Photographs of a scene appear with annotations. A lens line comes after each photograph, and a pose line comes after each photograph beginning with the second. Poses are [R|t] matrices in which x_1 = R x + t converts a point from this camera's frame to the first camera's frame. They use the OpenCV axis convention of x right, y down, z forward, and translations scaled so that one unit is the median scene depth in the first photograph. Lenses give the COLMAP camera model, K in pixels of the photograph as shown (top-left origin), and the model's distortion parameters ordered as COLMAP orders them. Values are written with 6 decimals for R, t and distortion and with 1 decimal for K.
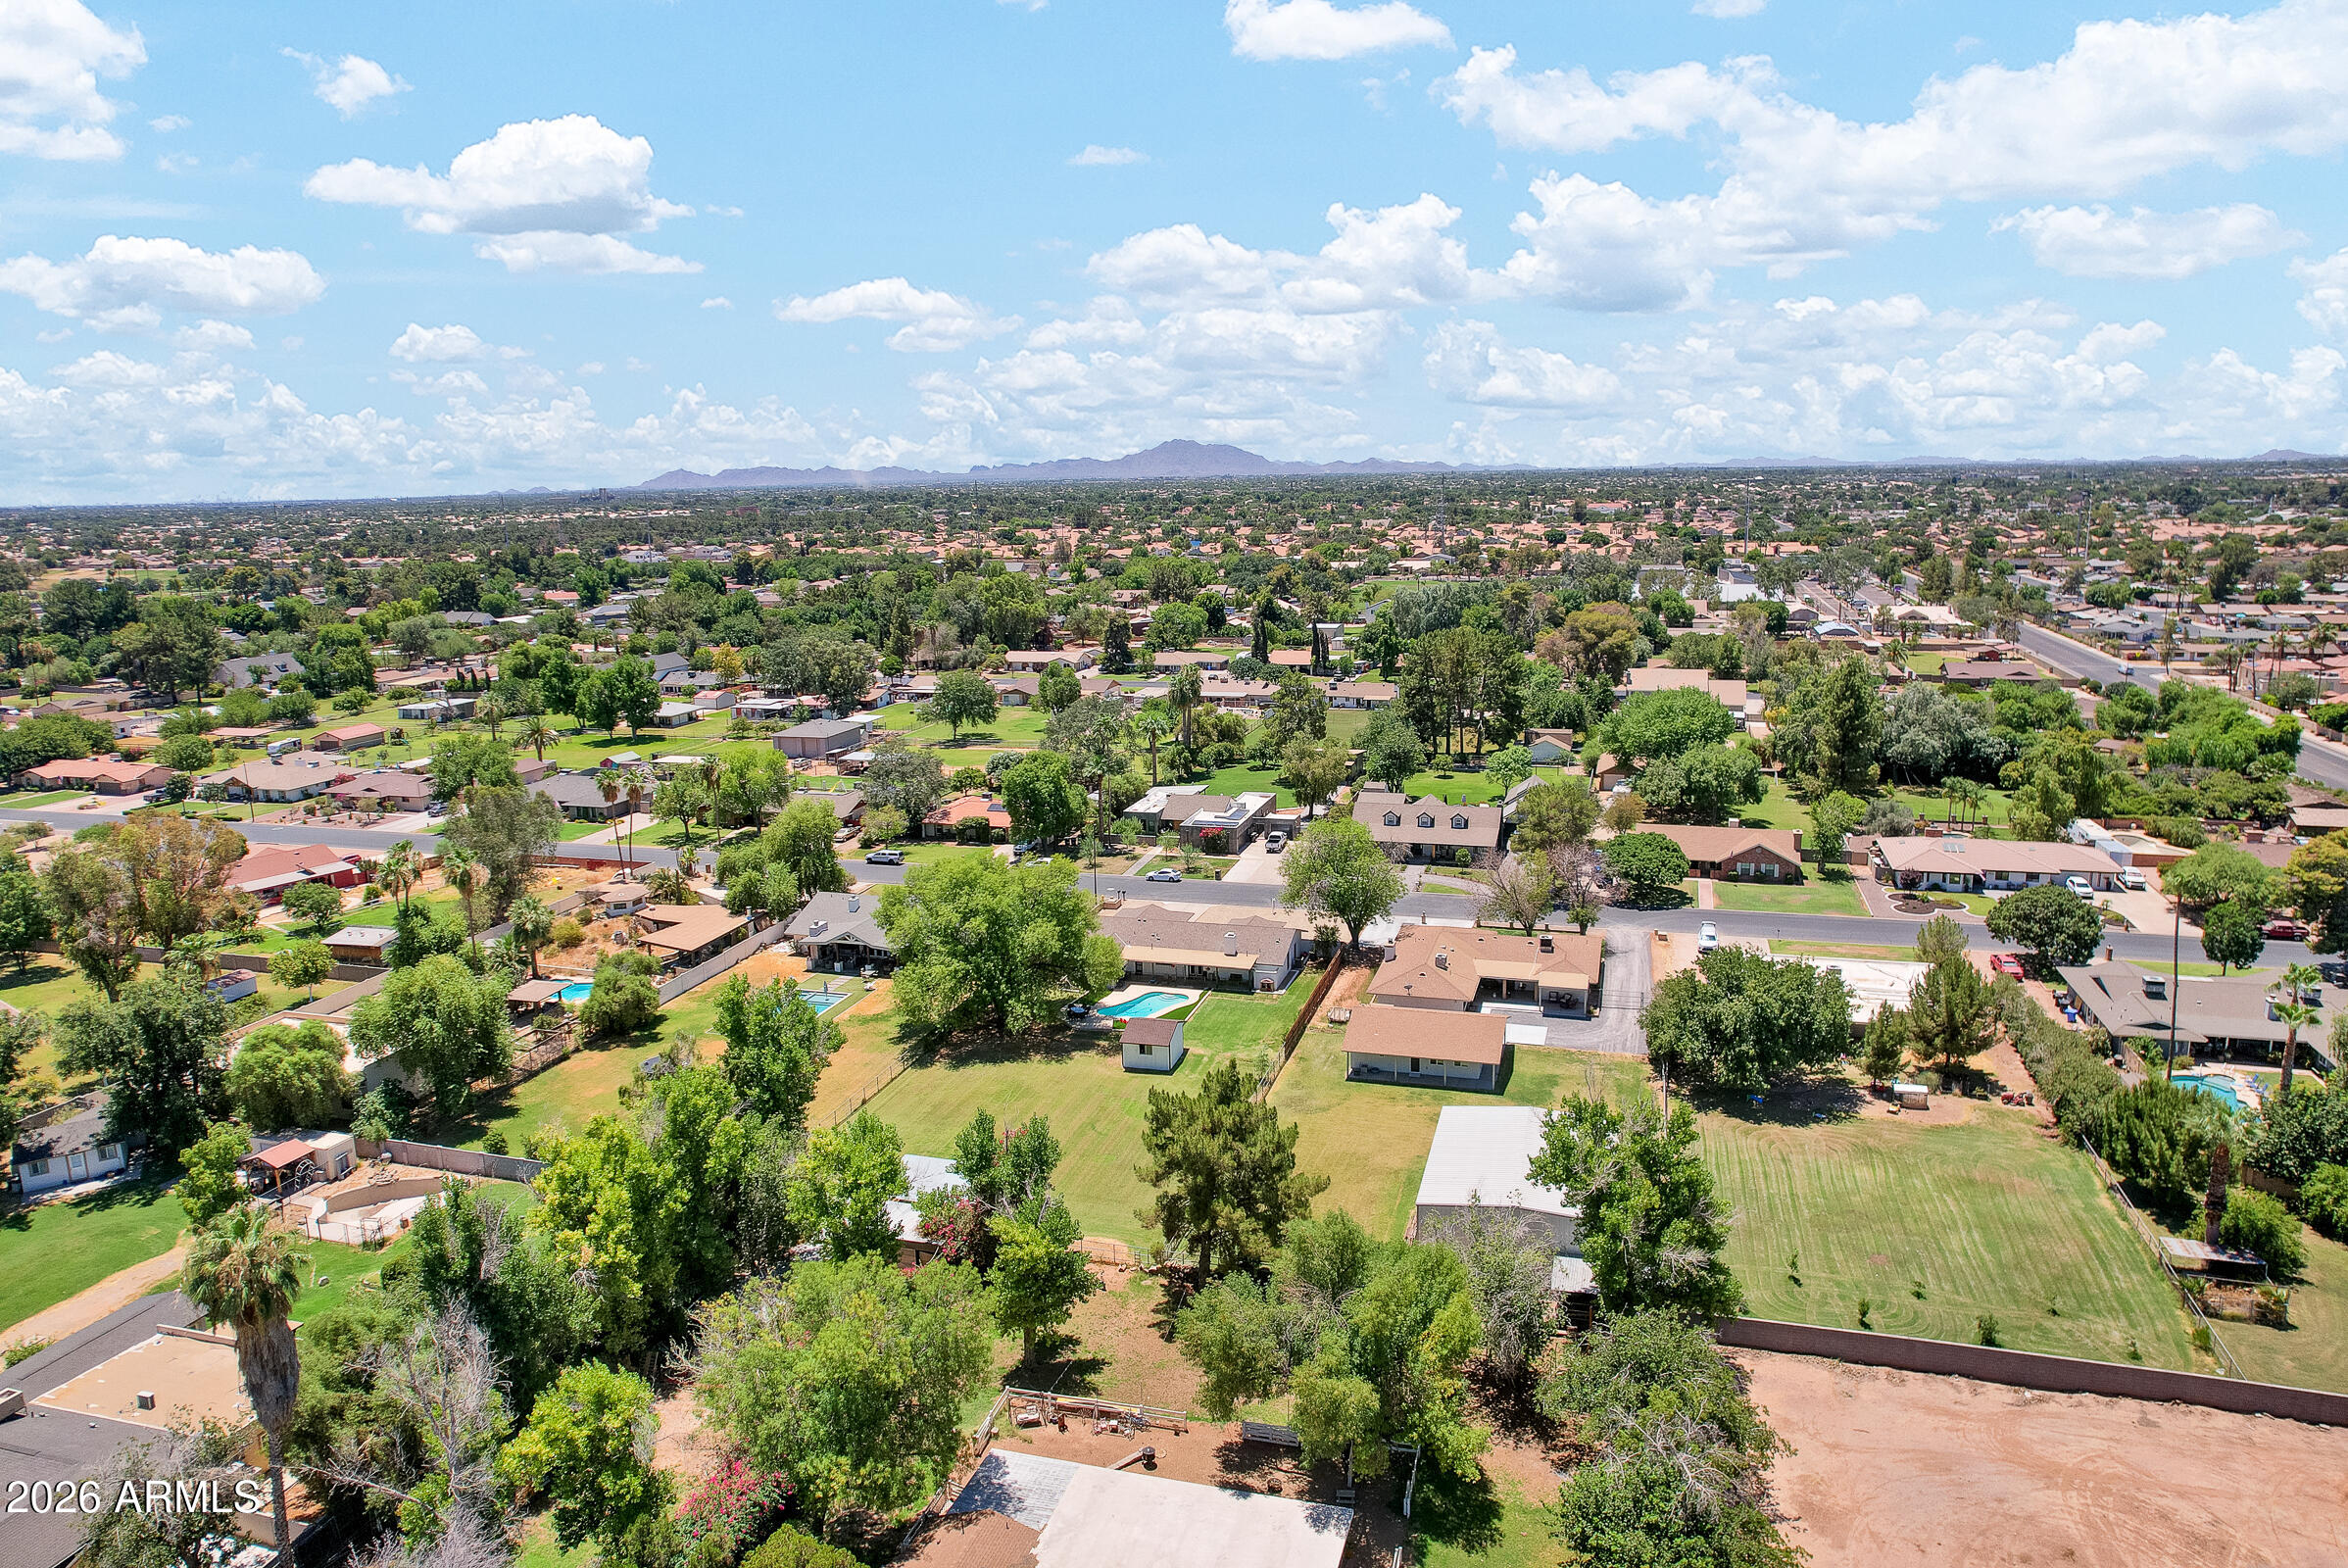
lens RADIAL K [[1527.1, 0, 1184.9], [0, 1527.1, 778.7], [0, 0, 1]] dist [-0.076313, 0.068605]
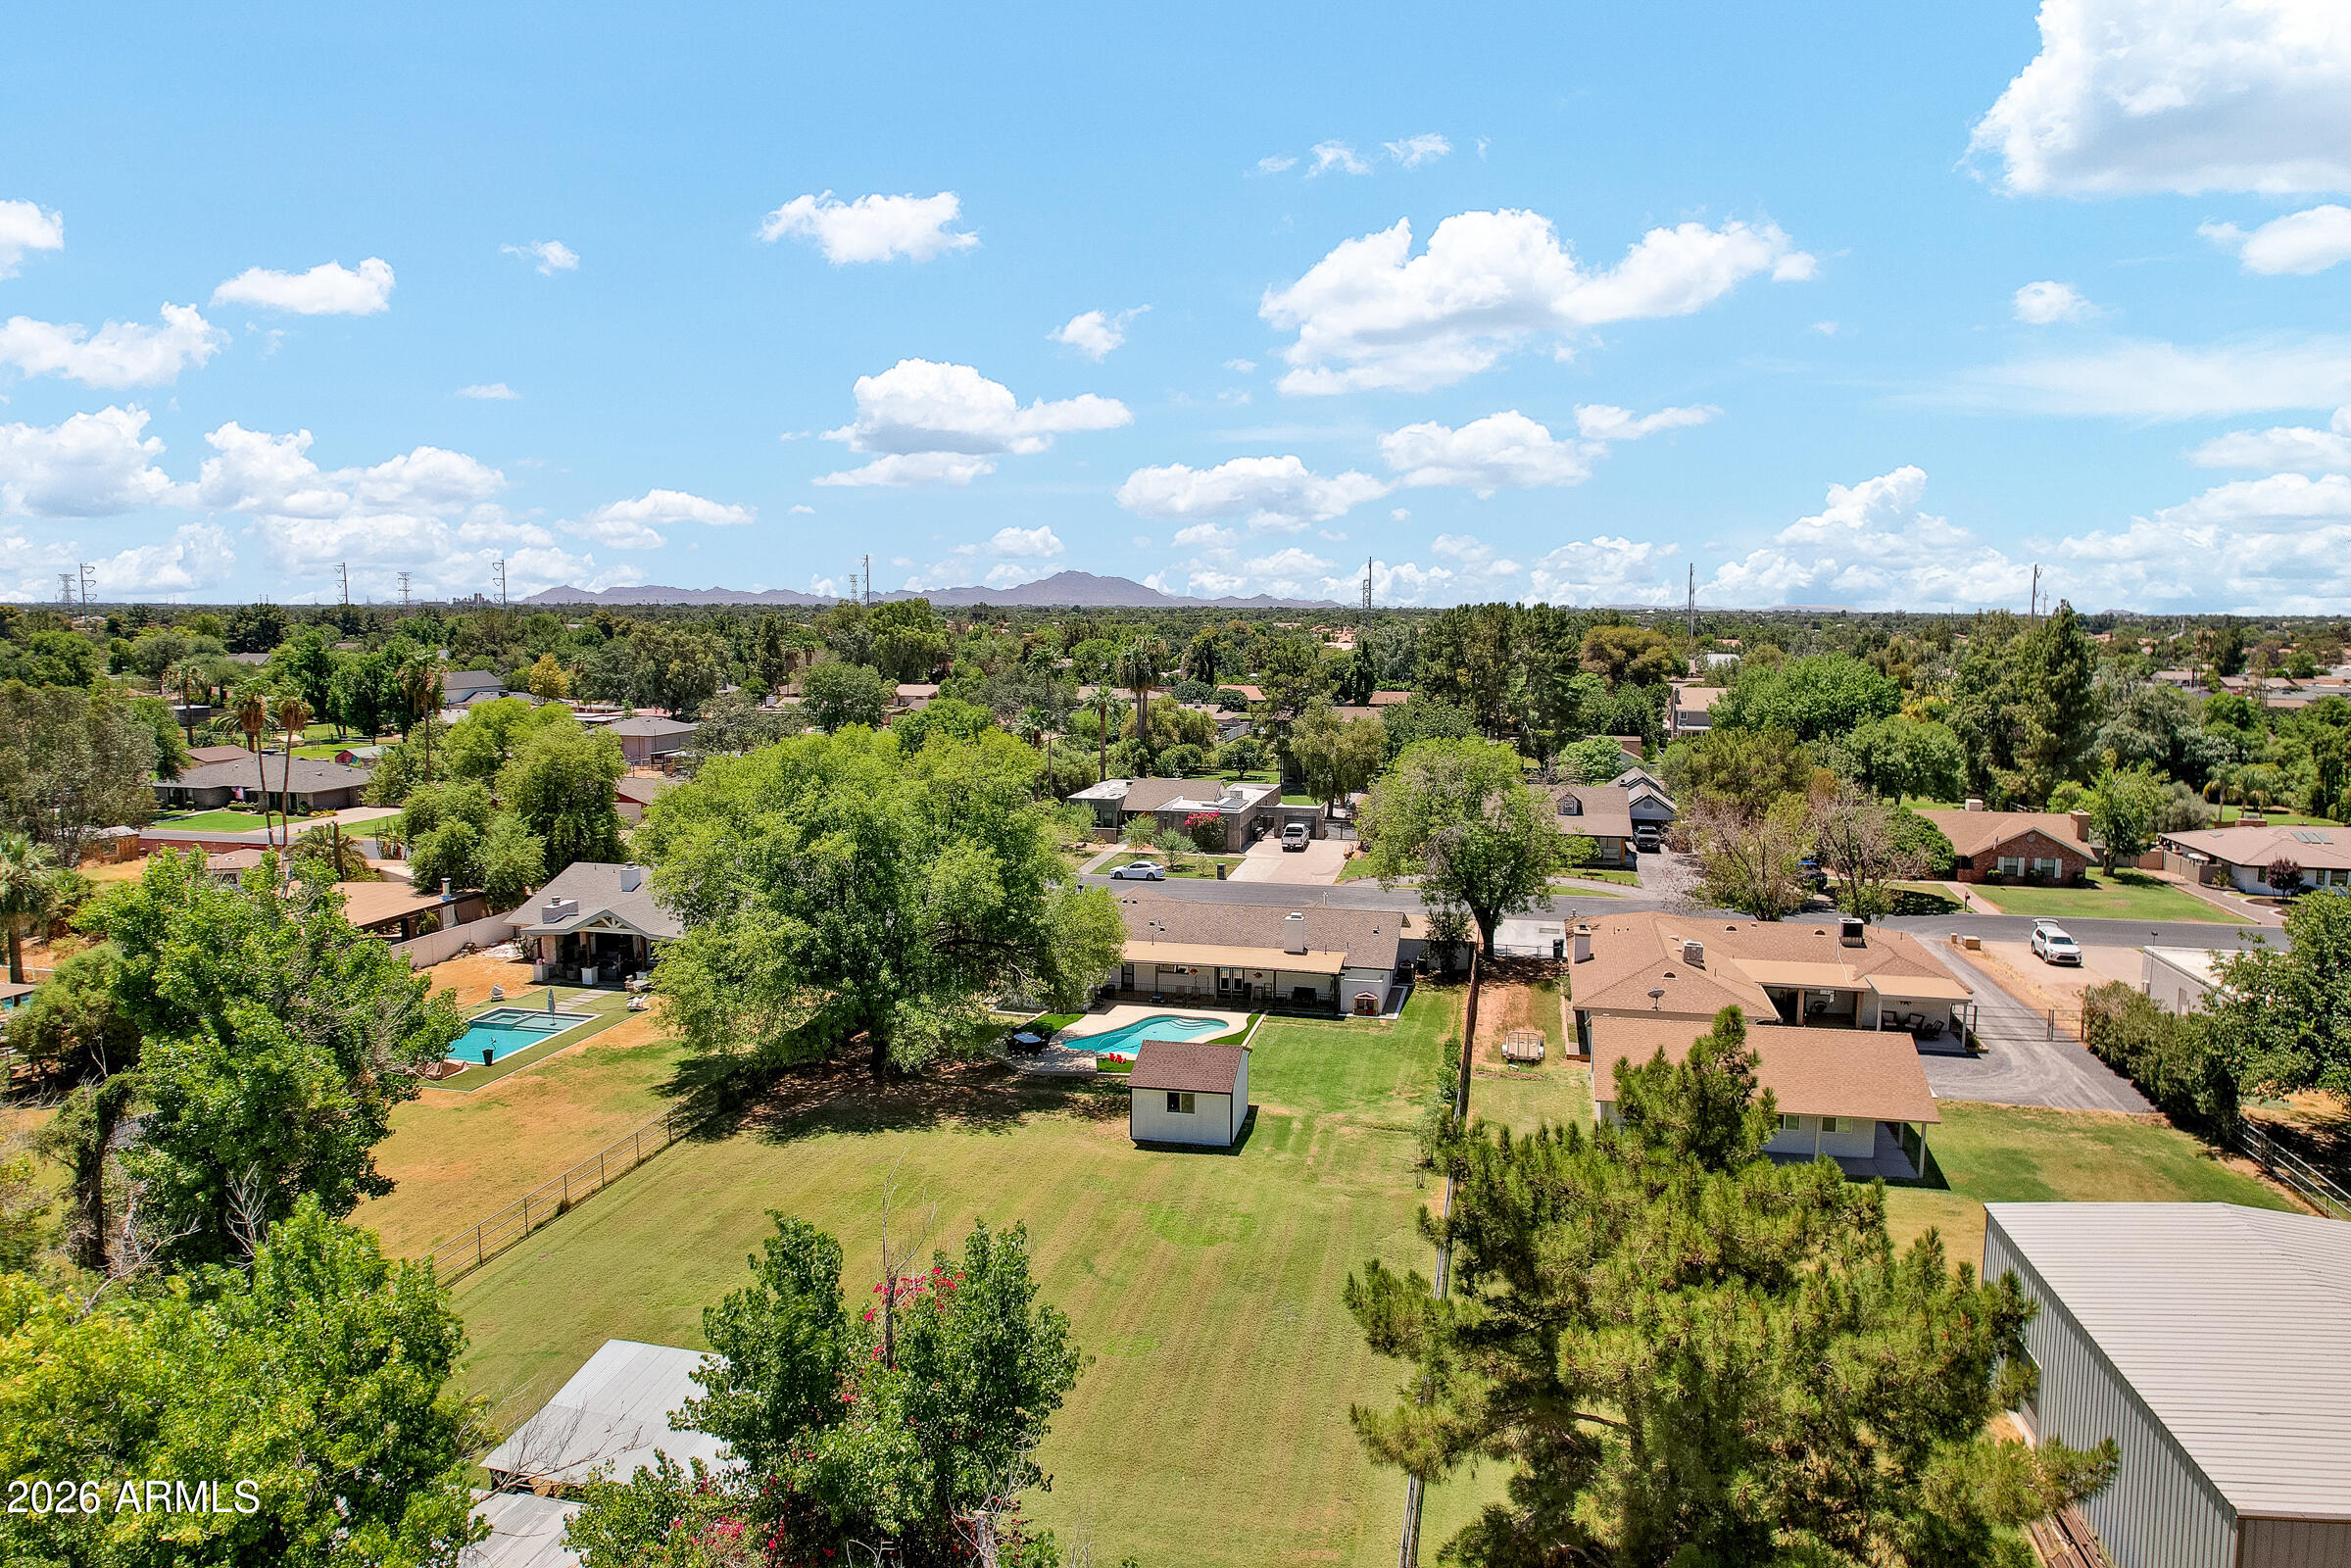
lens RADIAL K [[1529.0, 0, 1186.4], [0, 1529.0, 778.7], [0, 0, 1]] dist [-0.076313, 0.068605]
pose [[0.997110, 0.019415, 0.073448, -0.052189], [-0.013020, 0.996161, -0.086563, 0.100097], [-0.074847, 0.085357, 0.993535, 0.436191]]
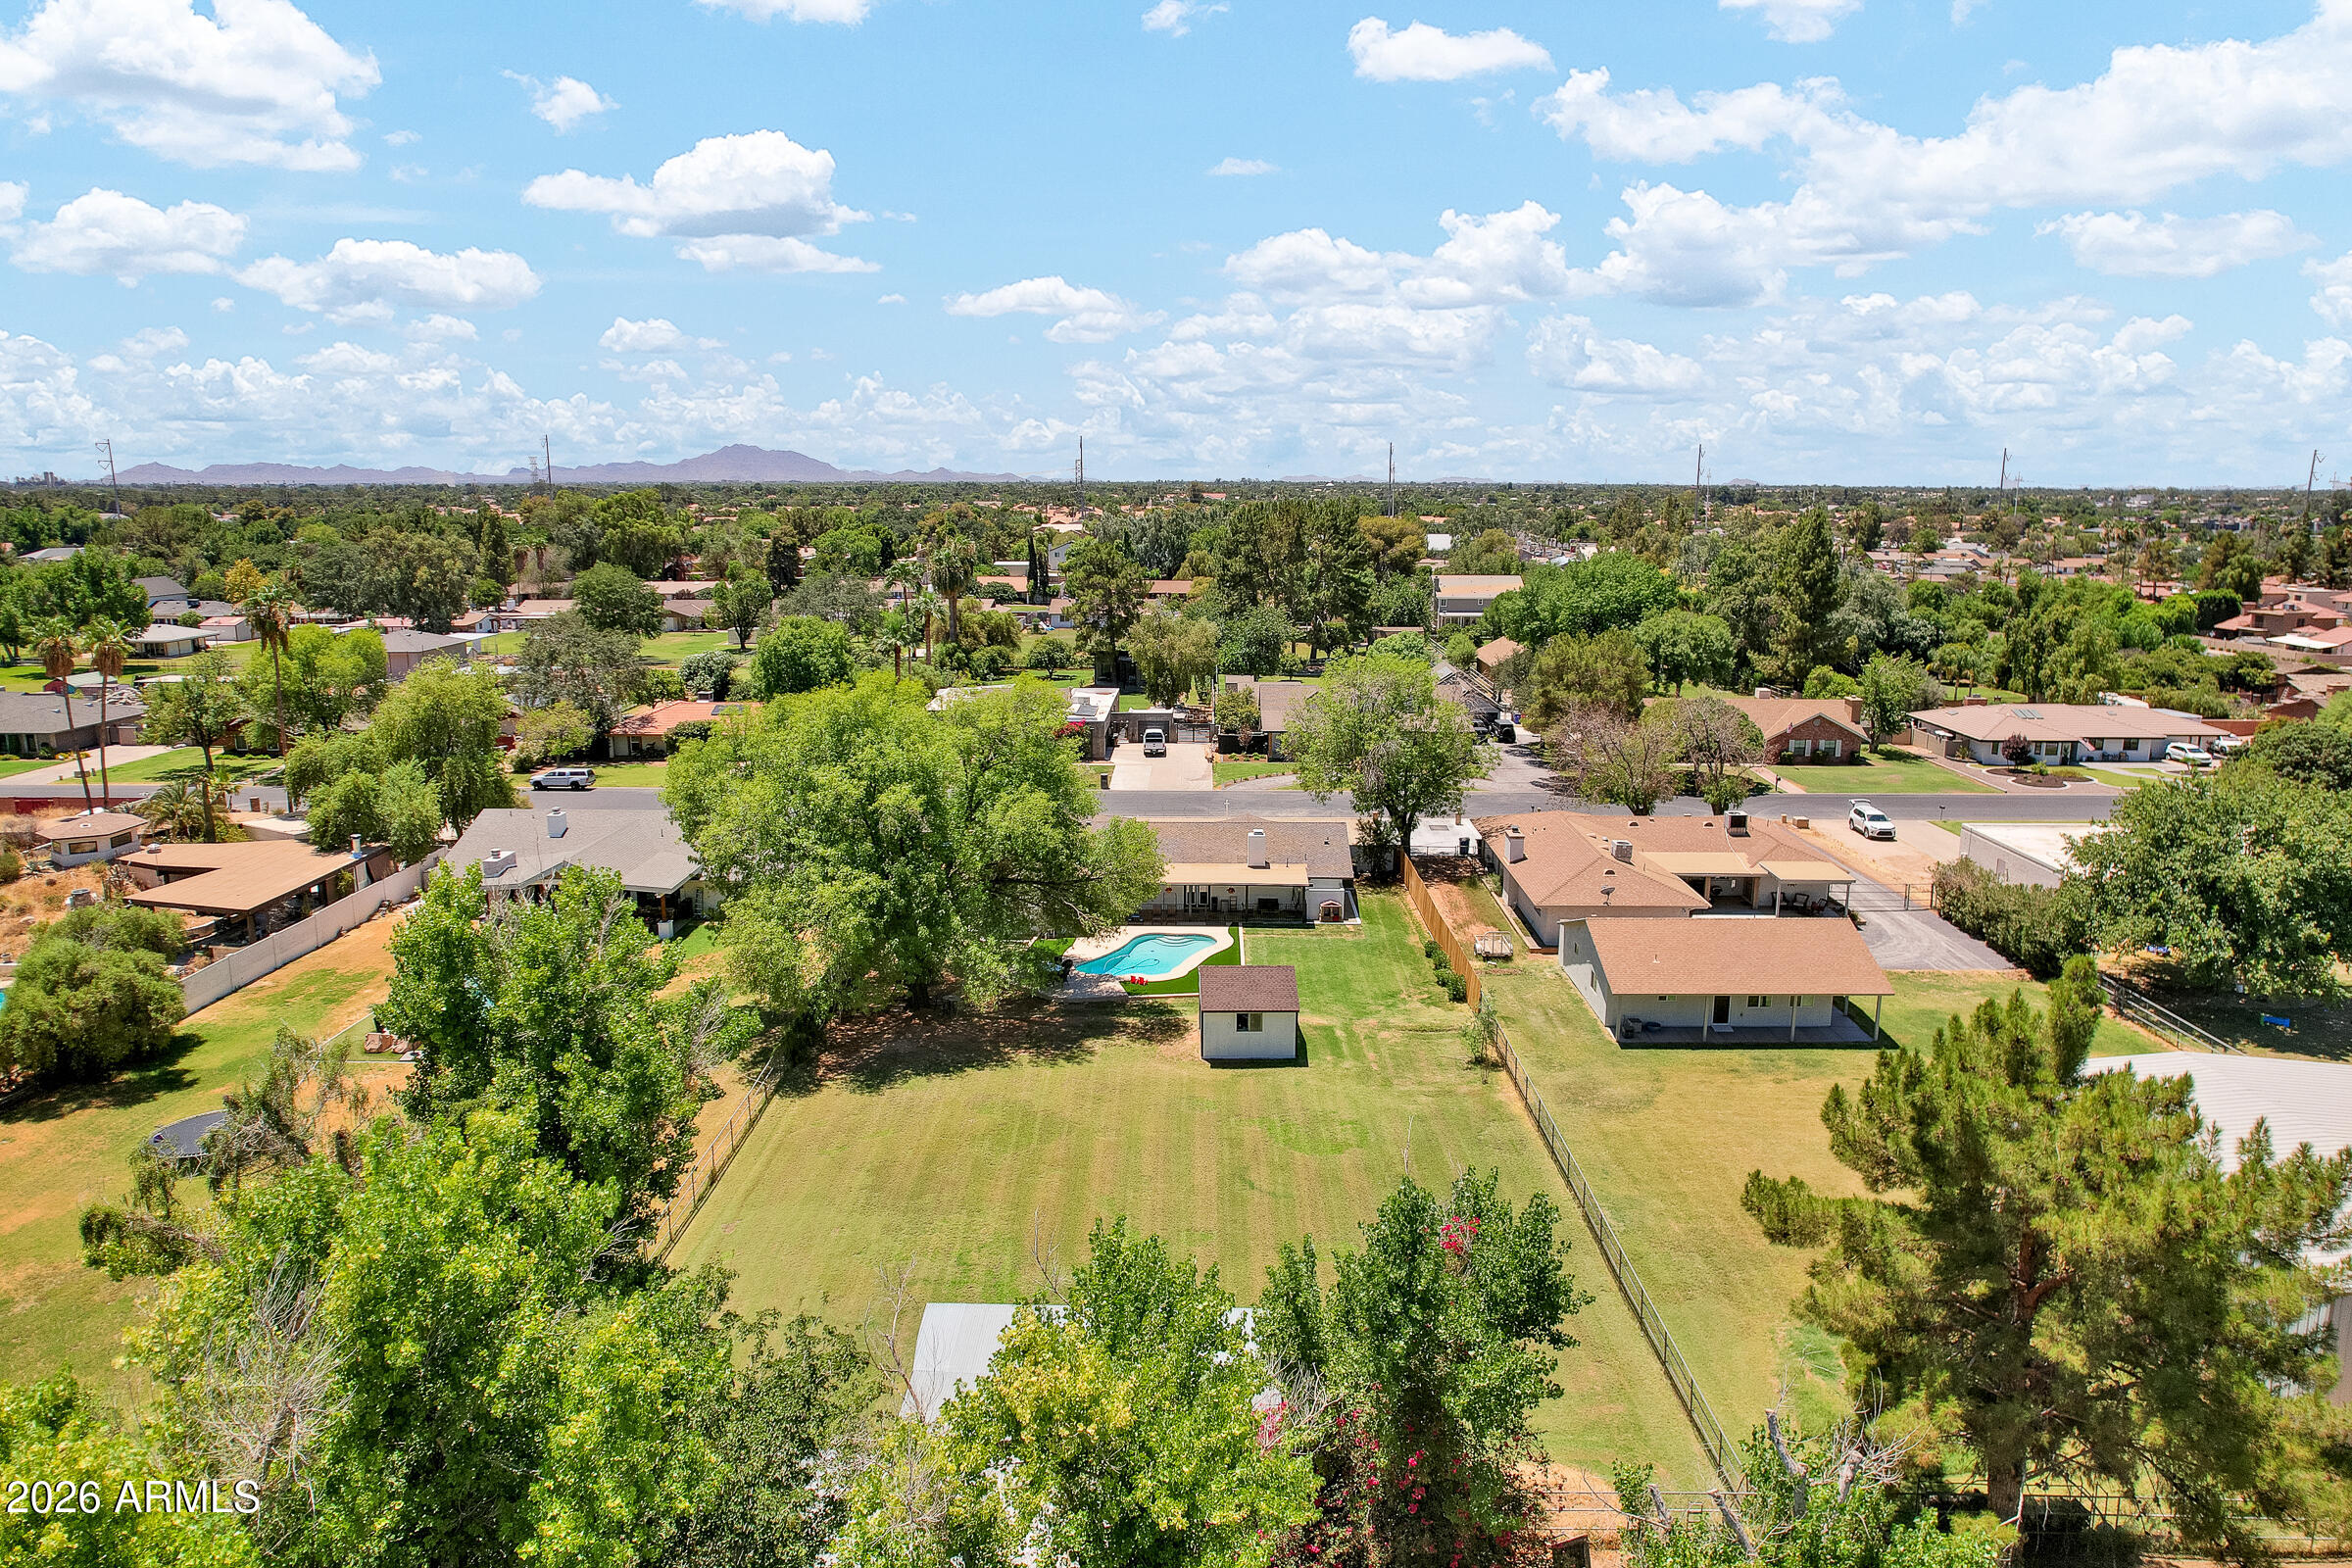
lens RADIAL K [[1529.7, 0, 1186.9], [0, 1529.7, 778.7], [0, 0, 1]] dist [-0.076313, 0.068605]
pose [[0.961226, -0.029412, 0.274188, -0.159213], [0.031492, 0.999499, -0.003188, 0.081426], [-0.273957, 0.011700, 0.961671, 0.427824]]
